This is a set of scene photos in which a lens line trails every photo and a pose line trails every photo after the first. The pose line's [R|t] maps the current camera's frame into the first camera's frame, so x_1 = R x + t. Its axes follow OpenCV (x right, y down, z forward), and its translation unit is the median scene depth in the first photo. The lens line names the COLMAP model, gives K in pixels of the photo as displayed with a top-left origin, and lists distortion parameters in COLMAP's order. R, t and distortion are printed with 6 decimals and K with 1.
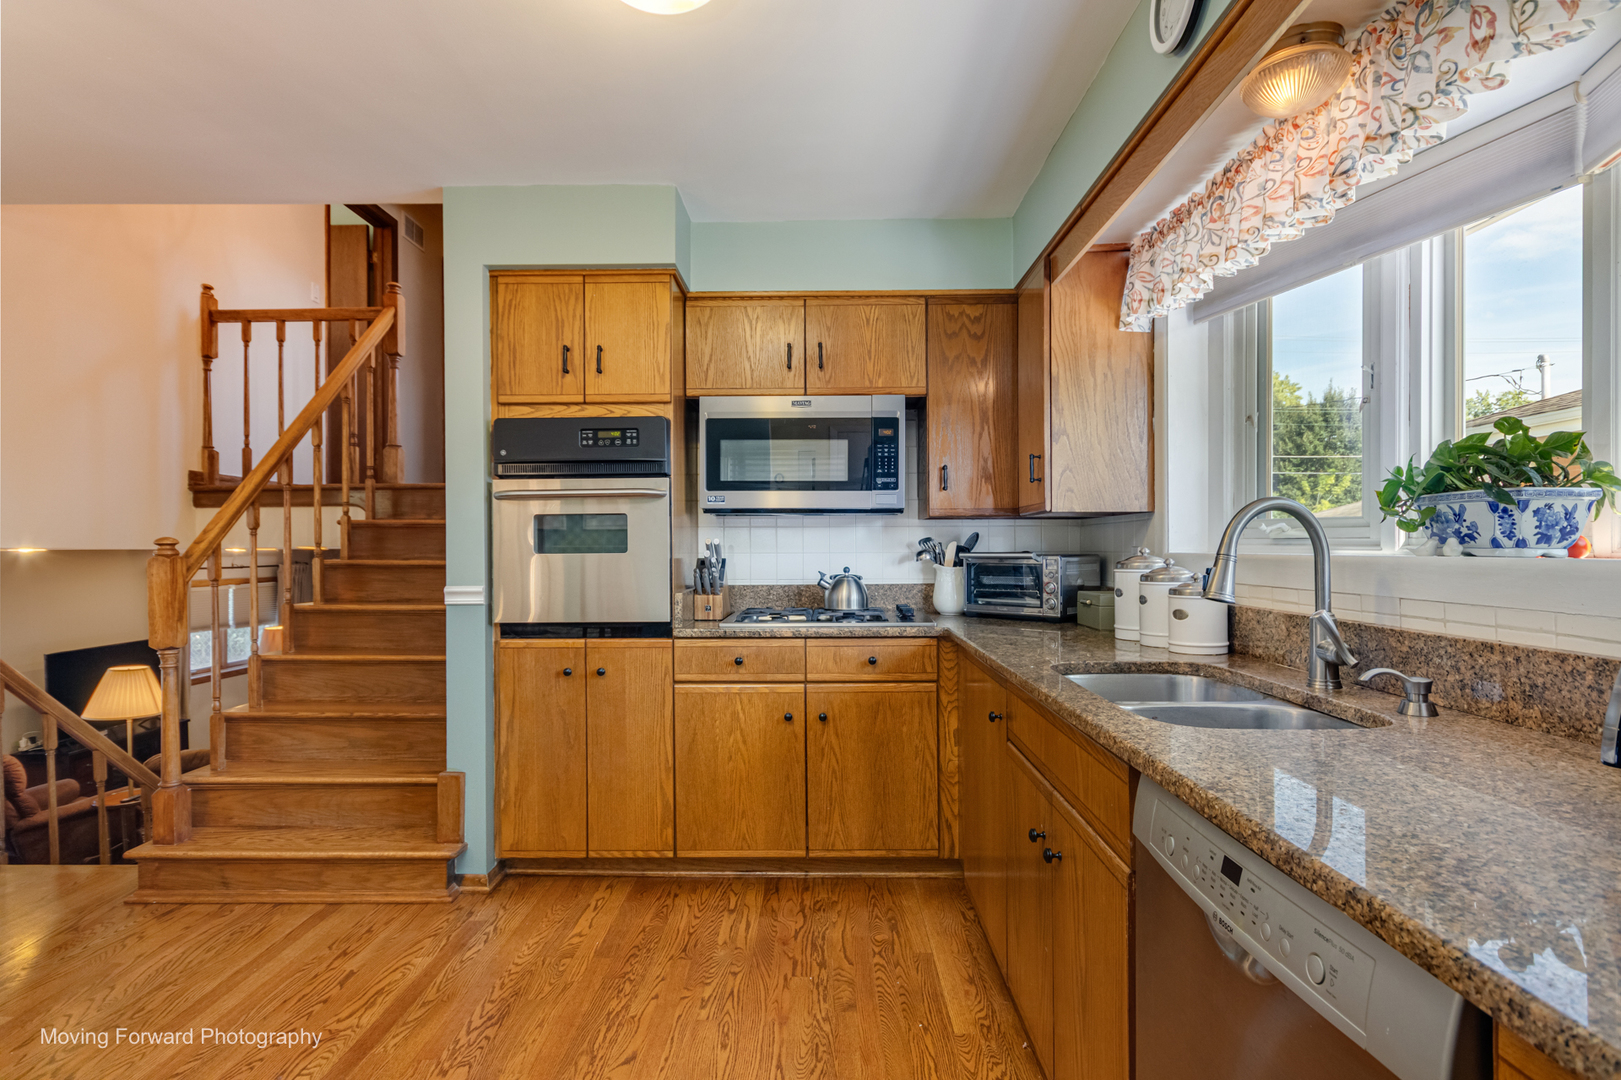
lens RADIAL K [[844.5, 0, 807.7], [0, 844.5, 551.8], [0, 0, 1]] dist [-0.004639, -0.000458]
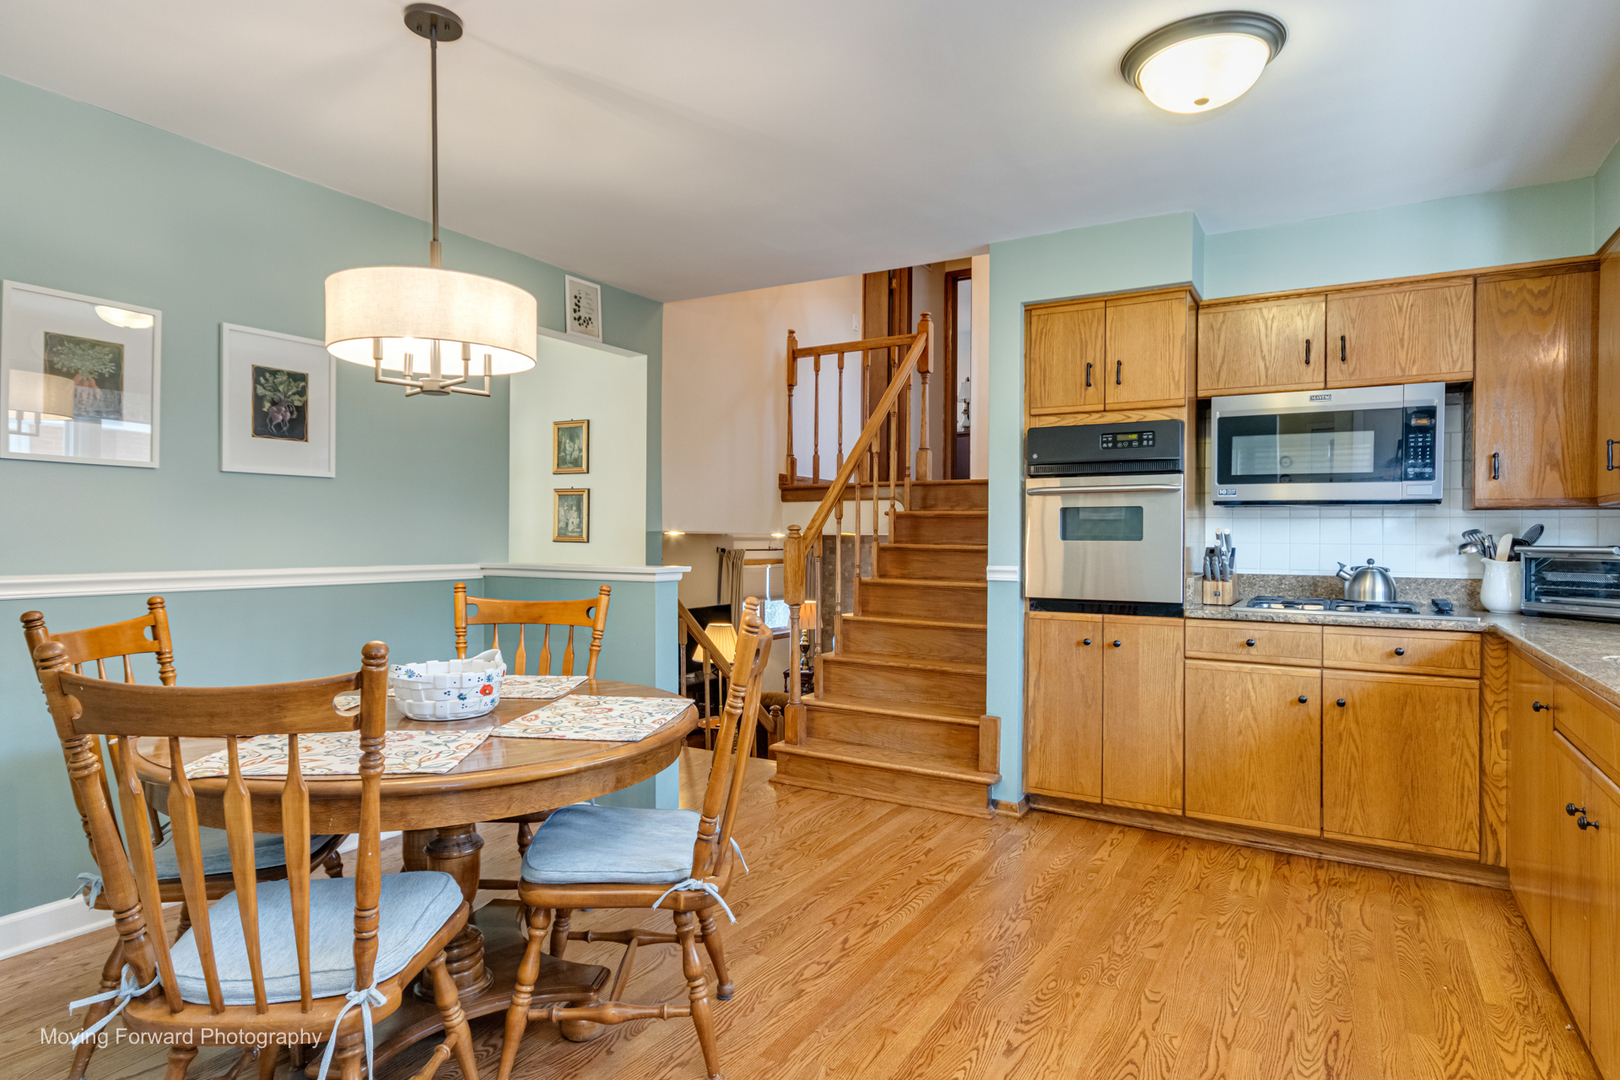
lens RADIAL K [[898.1, 0, 804.8], [0, 898.1, 538.2], [0, 0, 1]] dist [0.005789, -0.001630]
pose [[0.867743, 0.012644, -0.496851, -0.006800], [-0.014519, 0.999895, 0.000089, 0.004279], [0.496800, 0.007137, 0.867836, -0.275108]]
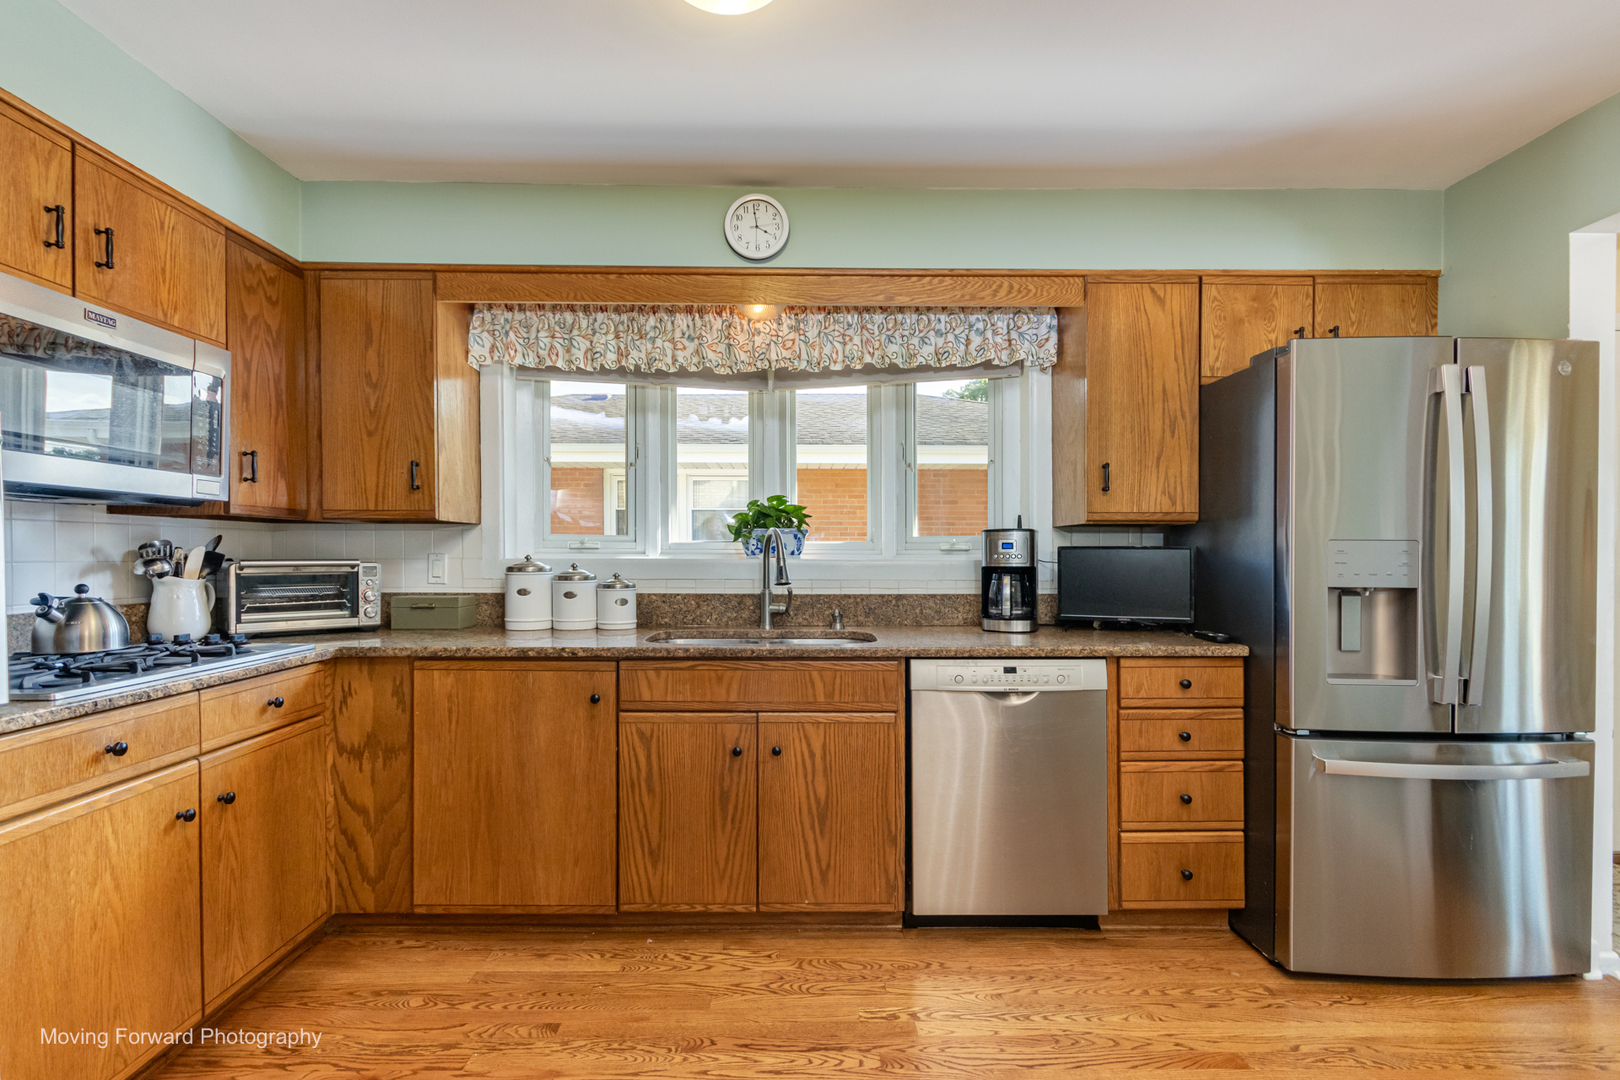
lens RADIAL K [[750.2, 0, 803.2], [0, 750.2, 553.9], [0, 0, 1]] dist [0.009301, -0.001849]
pose [[-0.024942, 0.002387, 0.999686, -0.608795], [0.003792, 0.999990, -0.002293, -0.001621], [-0.999682, 0.003734, -0.024951, 0.538439]]
